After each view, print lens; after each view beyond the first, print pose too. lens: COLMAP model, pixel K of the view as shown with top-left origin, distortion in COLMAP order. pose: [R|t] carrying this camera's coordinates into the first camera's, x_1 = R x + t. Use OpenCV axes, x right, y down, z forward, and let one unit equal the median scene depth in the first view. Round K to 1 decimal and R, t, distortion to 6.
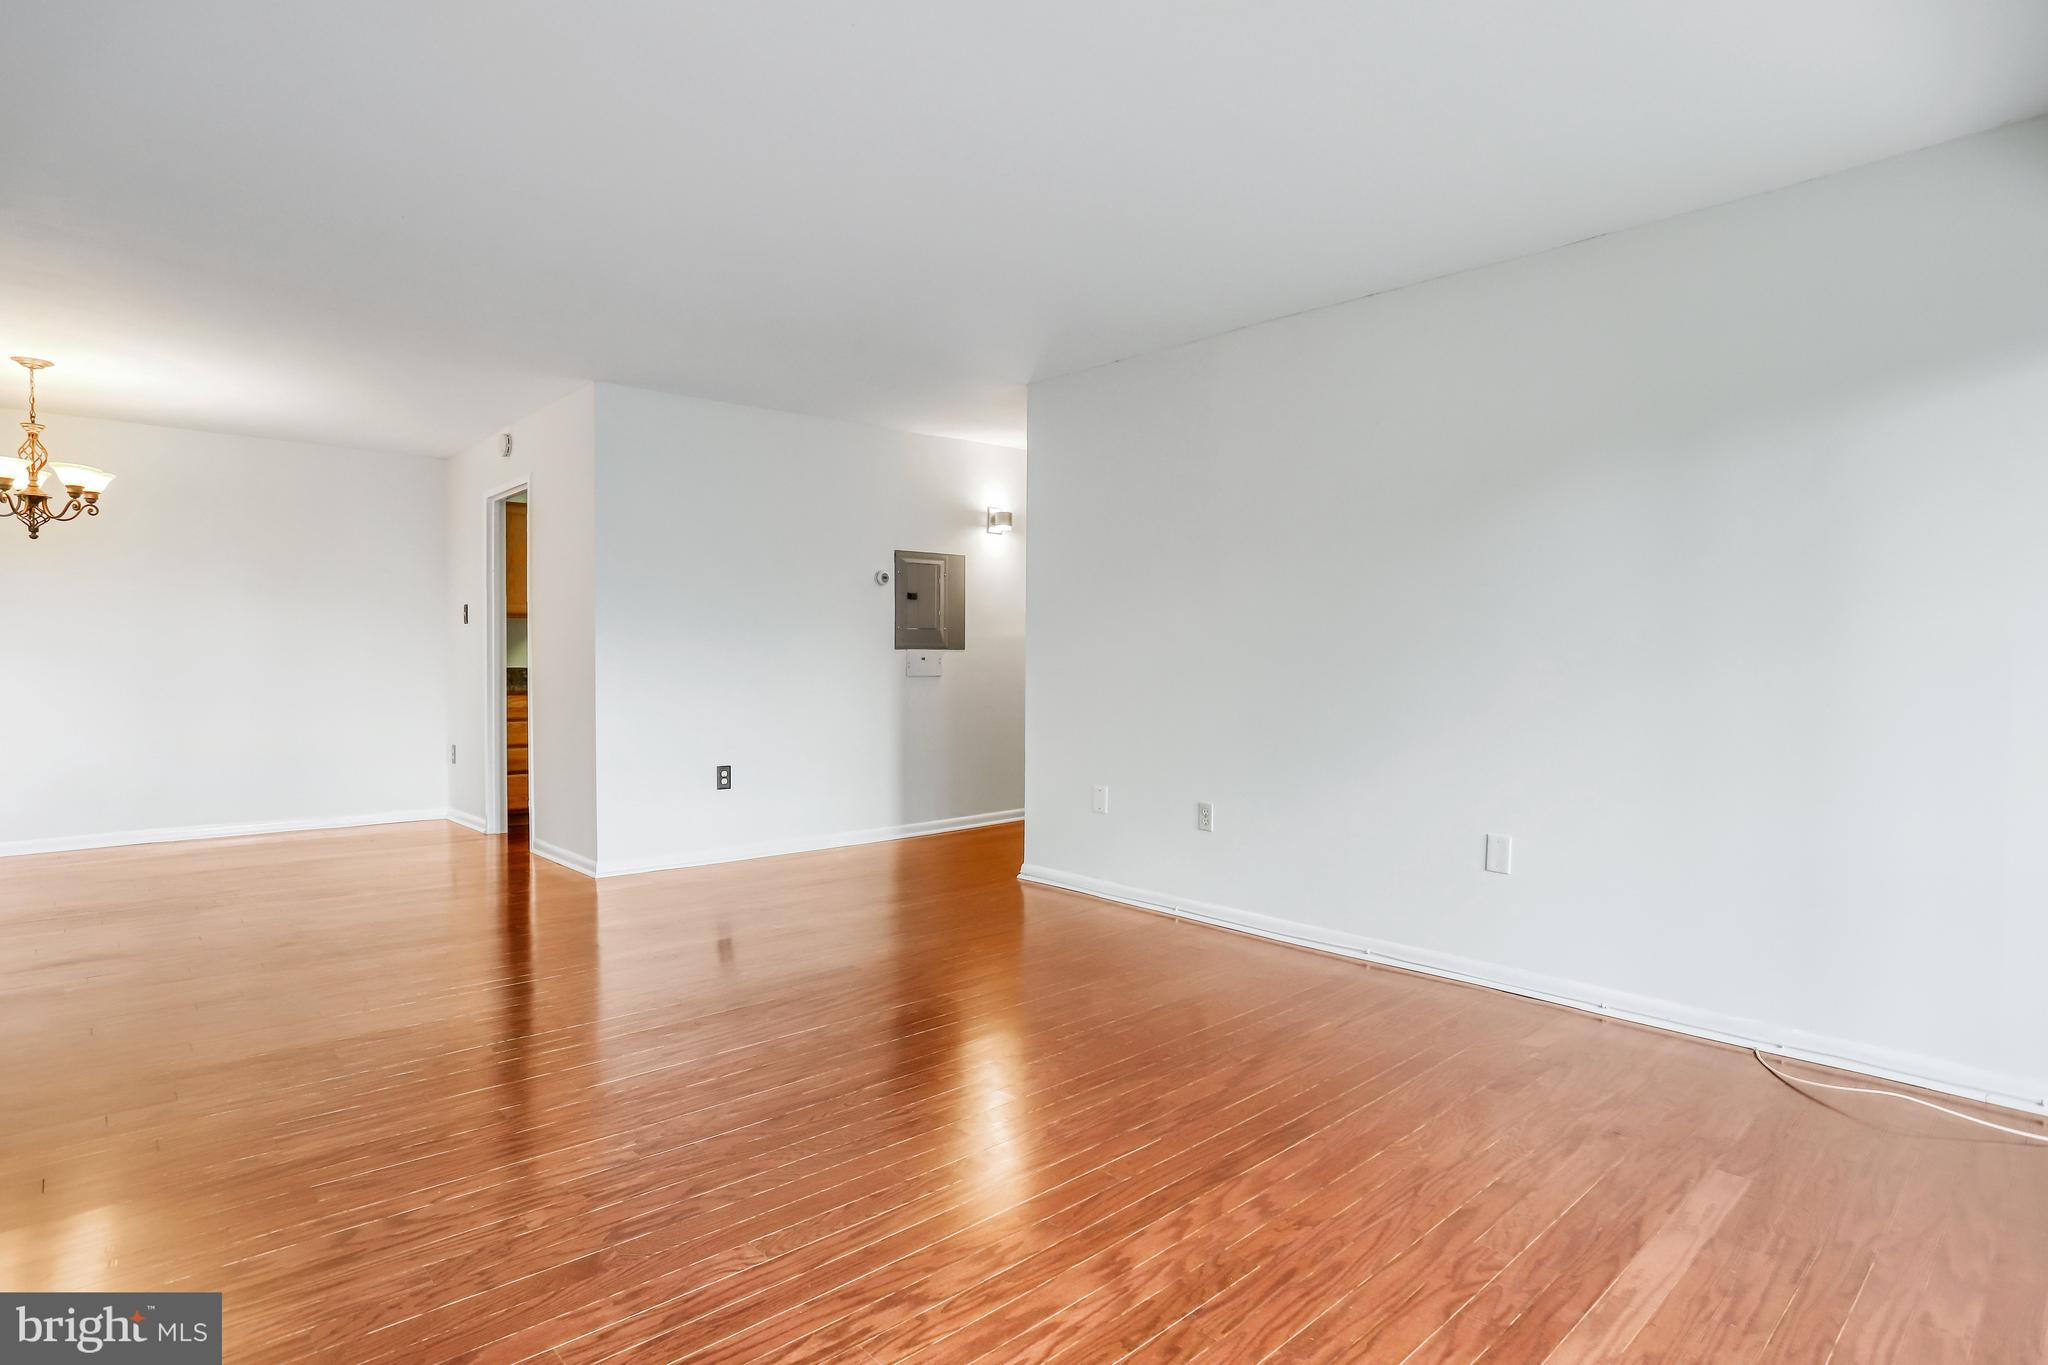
lens RADIAL K [[1111.9, 0, 1028.1], [0, 1111.9, 667.9], [0, 0, 1]] dist [-0.081599, 0.044727]
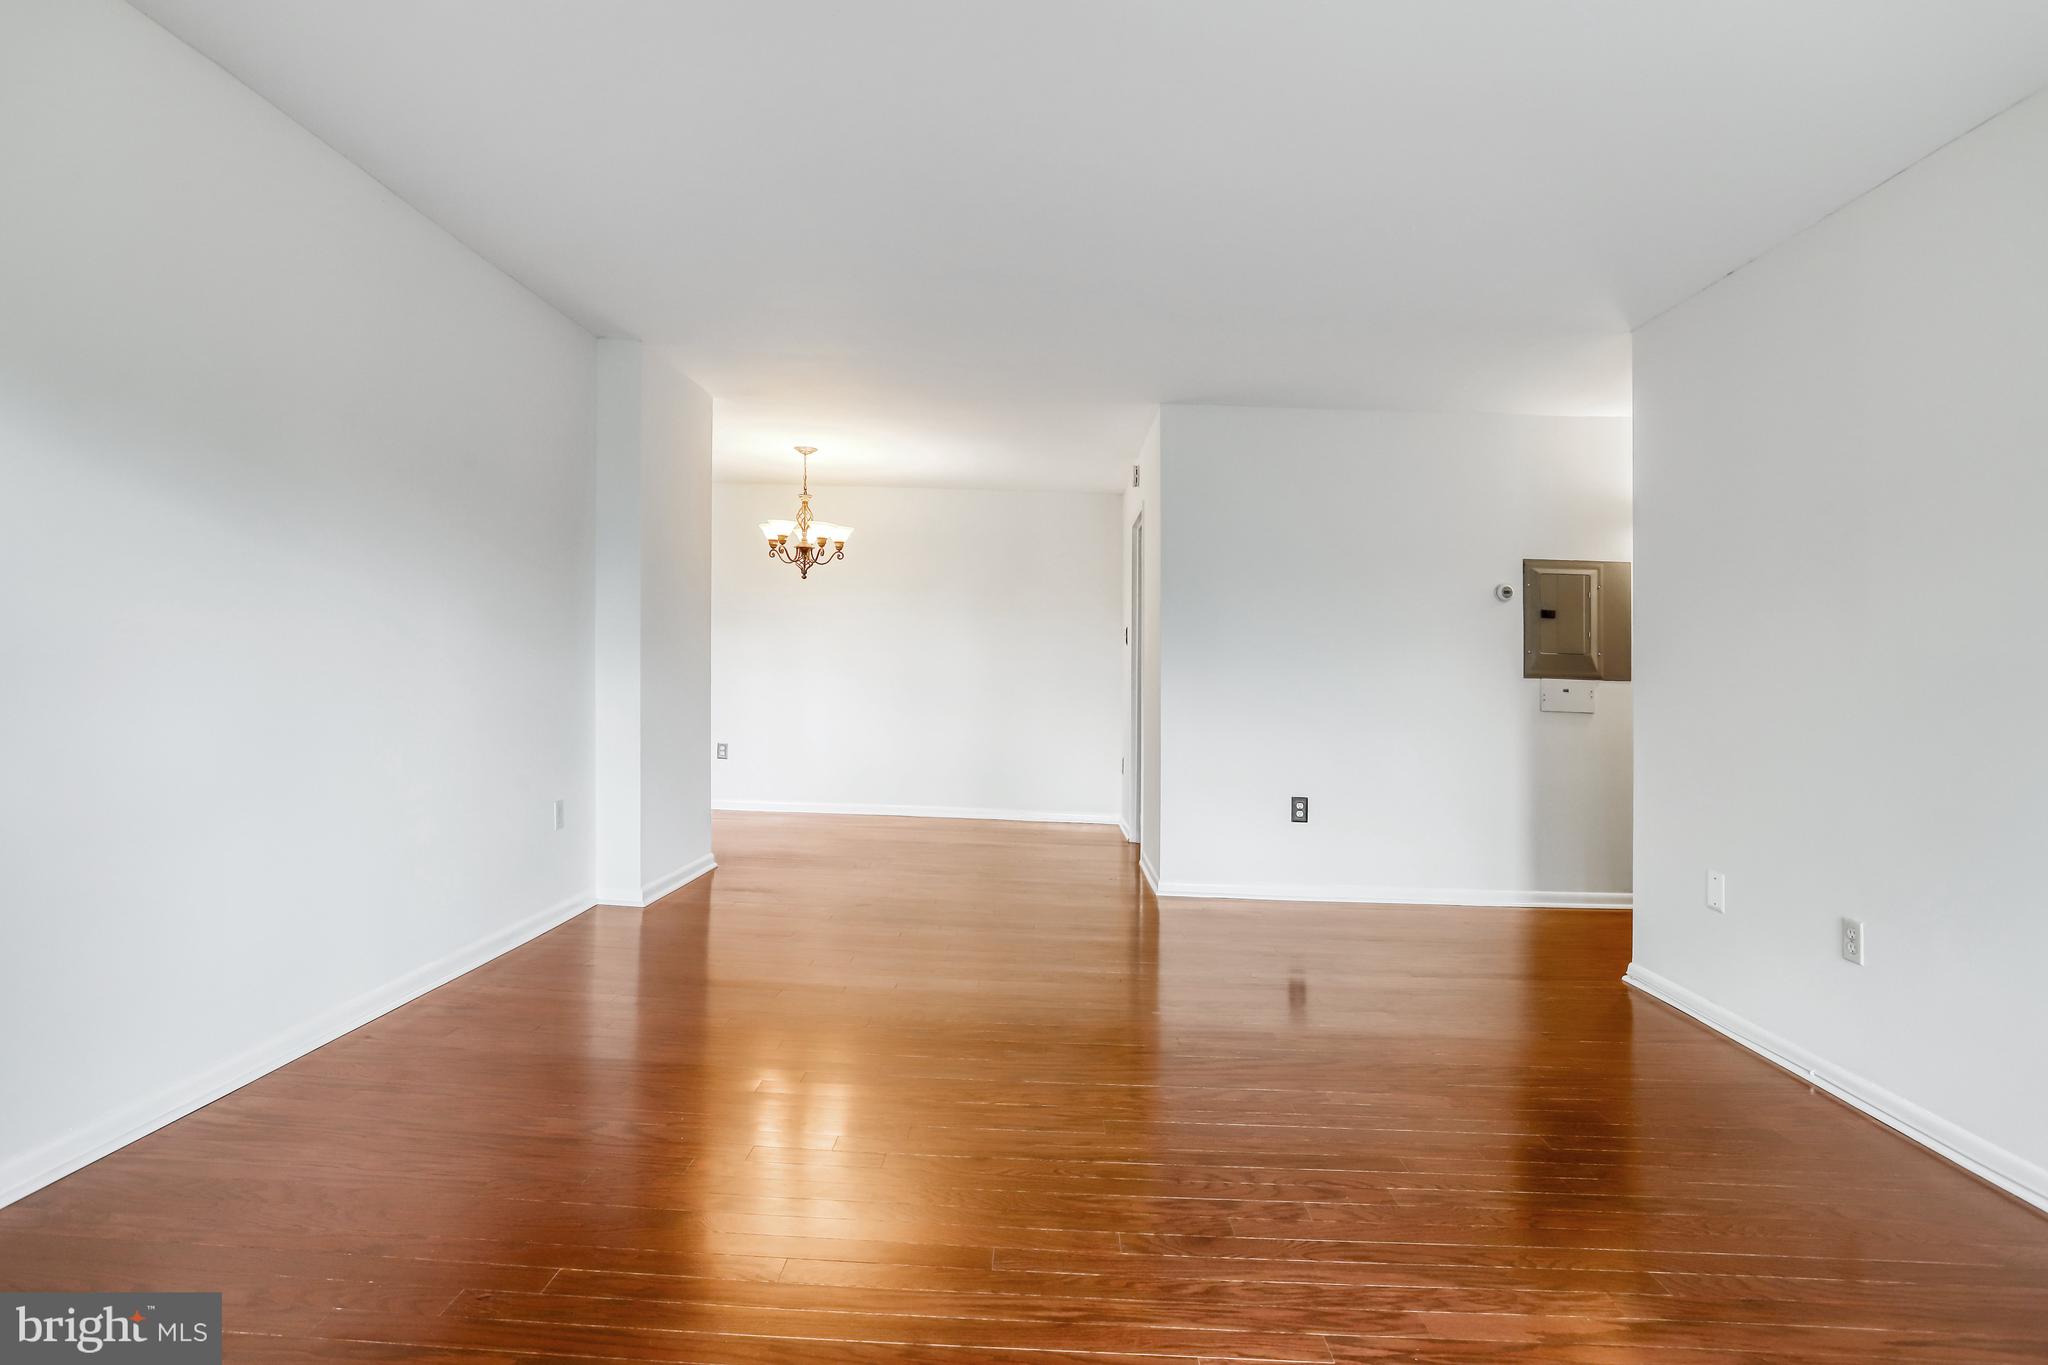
lens RADIAL K [[1112.7, 0, 1024.0], [0, 1112.7, 682.5], [0, 0, 1]] dist [-0.071340, 0.045203]
pose [[0.704578, 0.025810, -0.709157, 0.224747], [-0.037628, 0.999291, -0.001016, 0.001442], [0.708628, 0.027401, 0.705050, 0.174215]]
